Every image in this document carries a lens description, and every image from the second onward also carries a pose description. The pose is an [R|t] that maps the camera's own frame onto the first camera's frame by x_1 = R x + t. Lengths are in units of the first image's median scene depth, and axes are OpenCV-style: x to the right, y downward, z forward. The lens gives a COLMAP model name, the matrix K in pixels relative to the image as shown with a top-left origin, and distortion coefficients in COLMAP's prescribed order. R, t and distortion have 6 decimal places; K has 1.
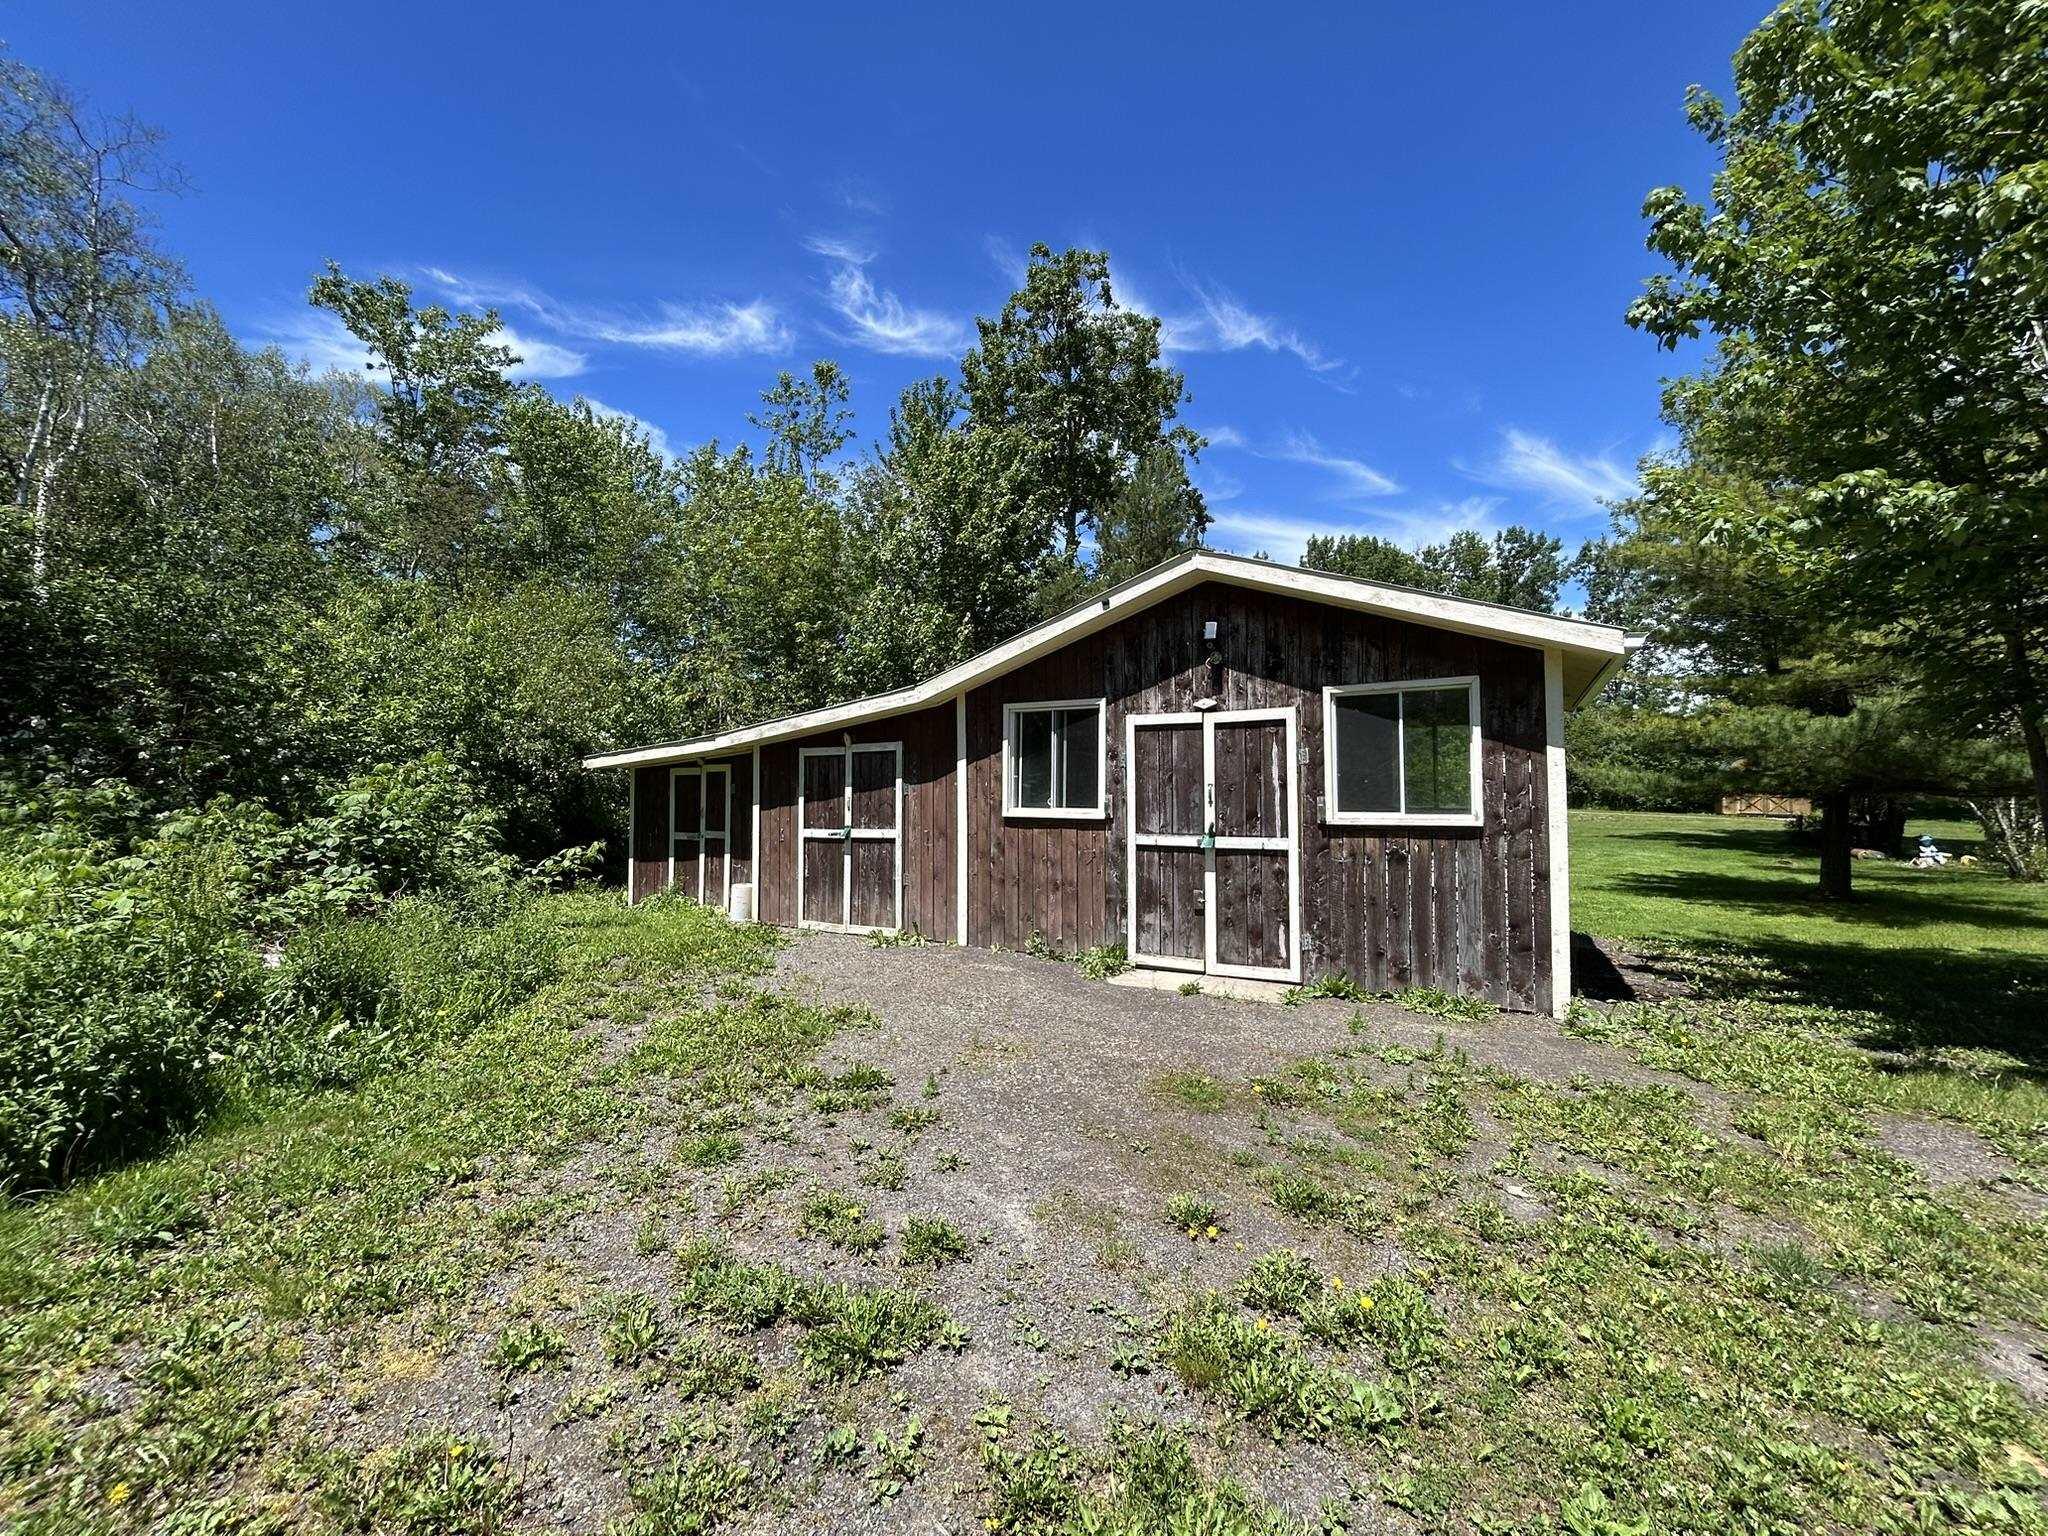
lens RADIAL K [[833.4, 0, 1026.7], [0, 833.4, 760.3], [0, 0, 1]] dist [-0.000916, -0.000048]
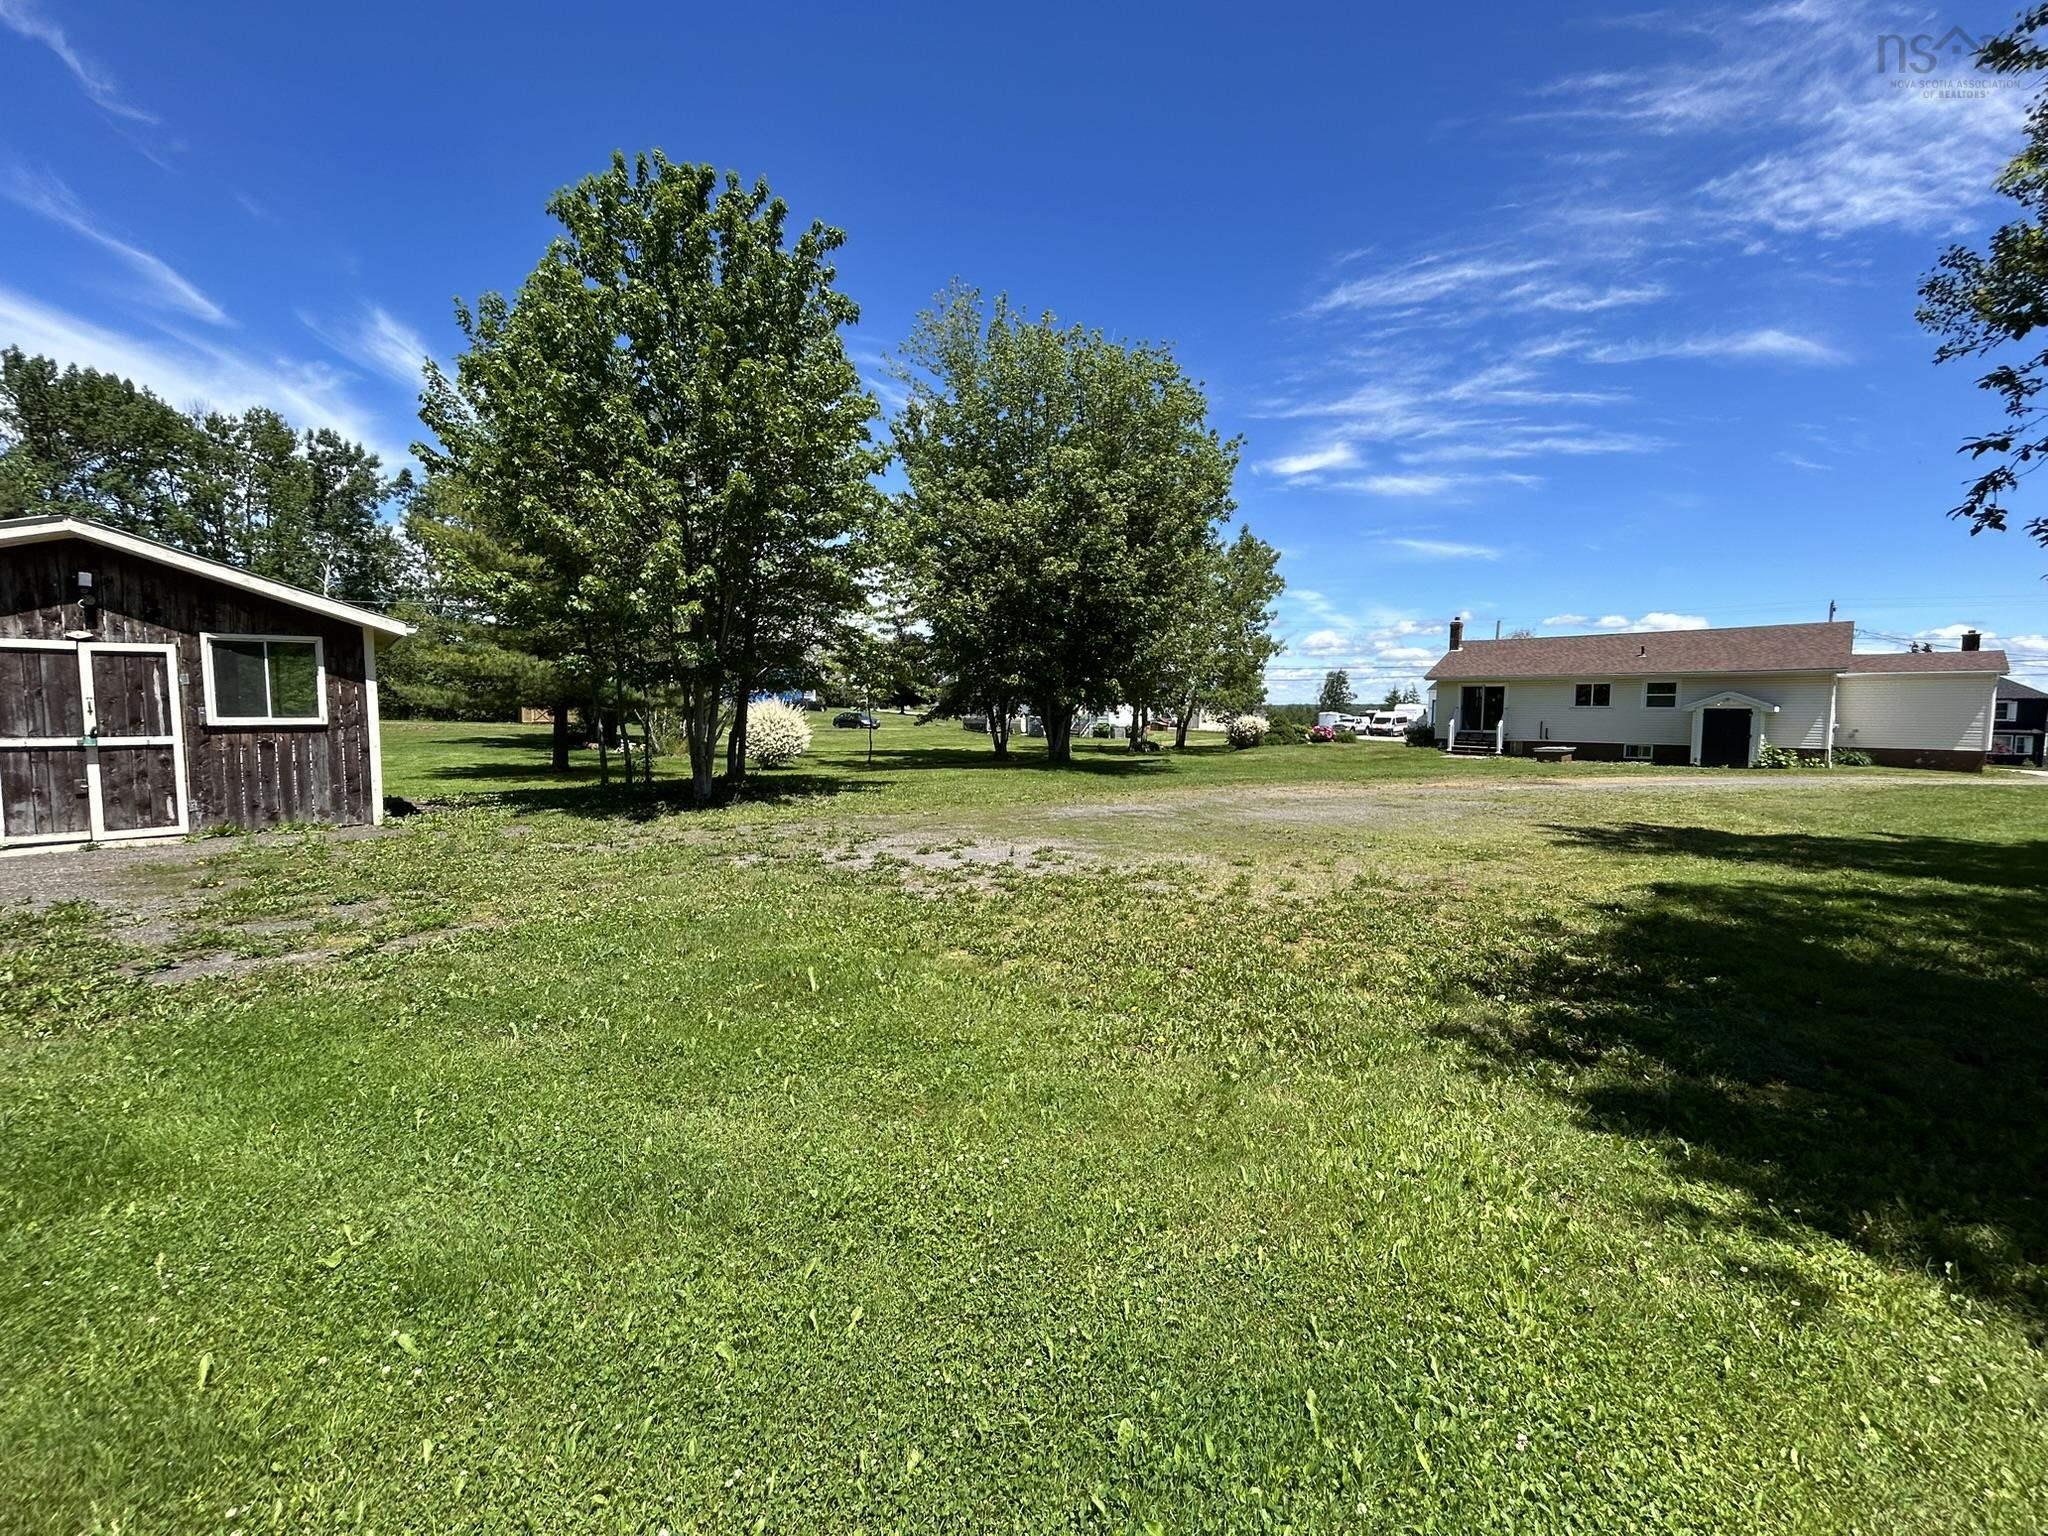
lens RADIAL K [[833.4, 0, 1026.7], [0, 833.4, 765.7], [0, 0, 1]] dist [-0.000916, -0.000048]
pose [[0.341124, -0.063552, 0.937868, -0.514472], [-0.041106, 0.995749, 0.082425, -0.033373], [-0.939119, -0.066669, 0.337061, -0.838428]]
